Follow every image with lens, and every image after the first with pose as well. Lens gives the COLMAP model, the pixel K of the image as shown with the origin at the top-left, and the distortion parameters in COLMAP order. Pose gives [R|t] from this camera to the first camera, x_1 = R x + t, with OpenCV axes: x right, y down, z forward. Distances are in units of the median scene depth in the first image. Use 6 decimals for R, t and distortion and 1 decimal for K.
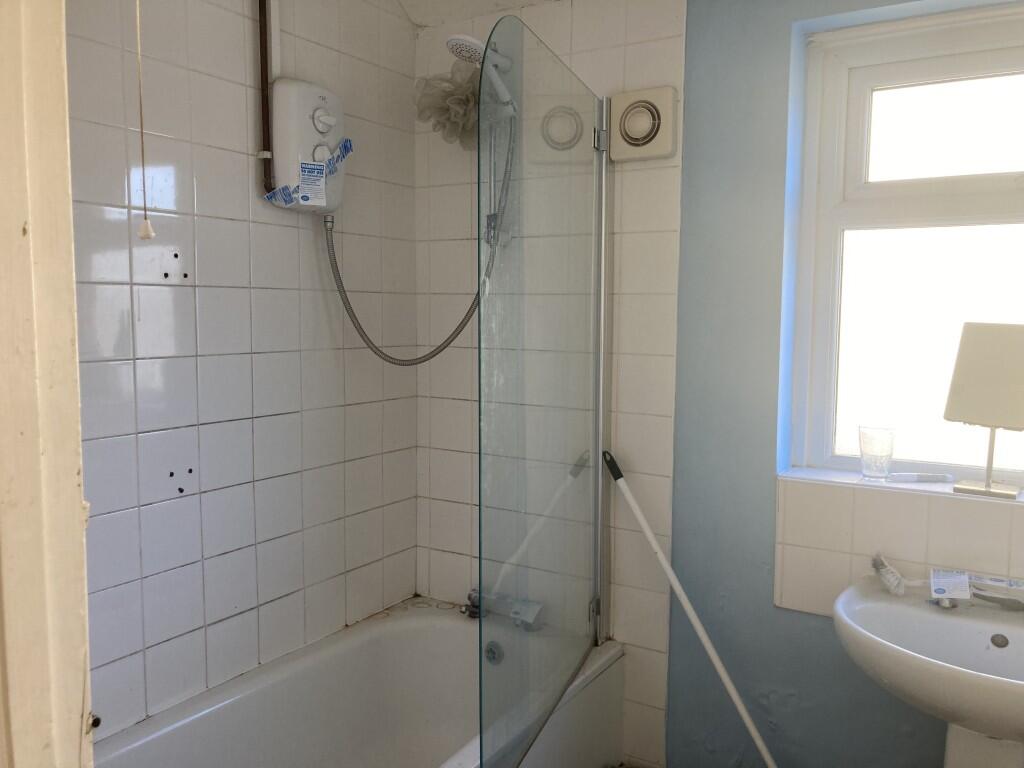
lens RADIAL K [[830.1, 0, 511.0], [0, 830.1, 381.9], [0, 0, 1]] dist [-0.001654, 0.001992]
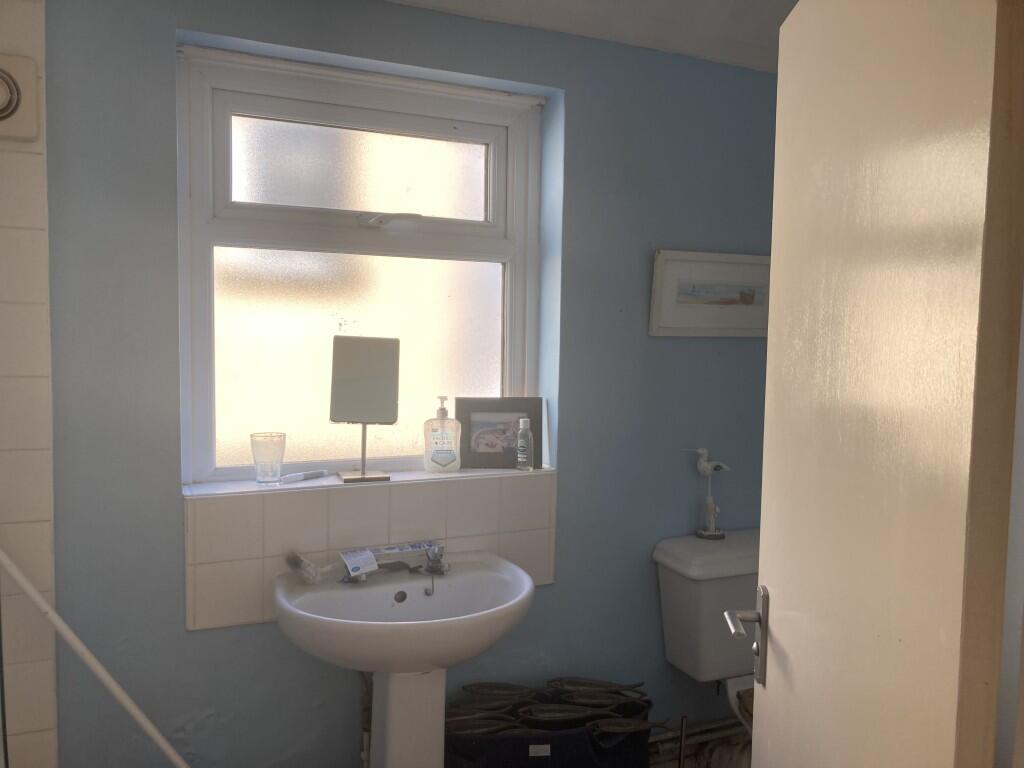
lens RADIAL K [[830.1, 0, 510.8], [0, 830.1, 386.4], [0, 0, 1]] dist [-0.001654, 0.001992]
pose [[0.555539, -0.054581, 0.829697, -0.275180], [0.064398, 0.997670, 0.022512, -0.011770], [-0.828993, 0.040925, 0.557760, 0.150369]]
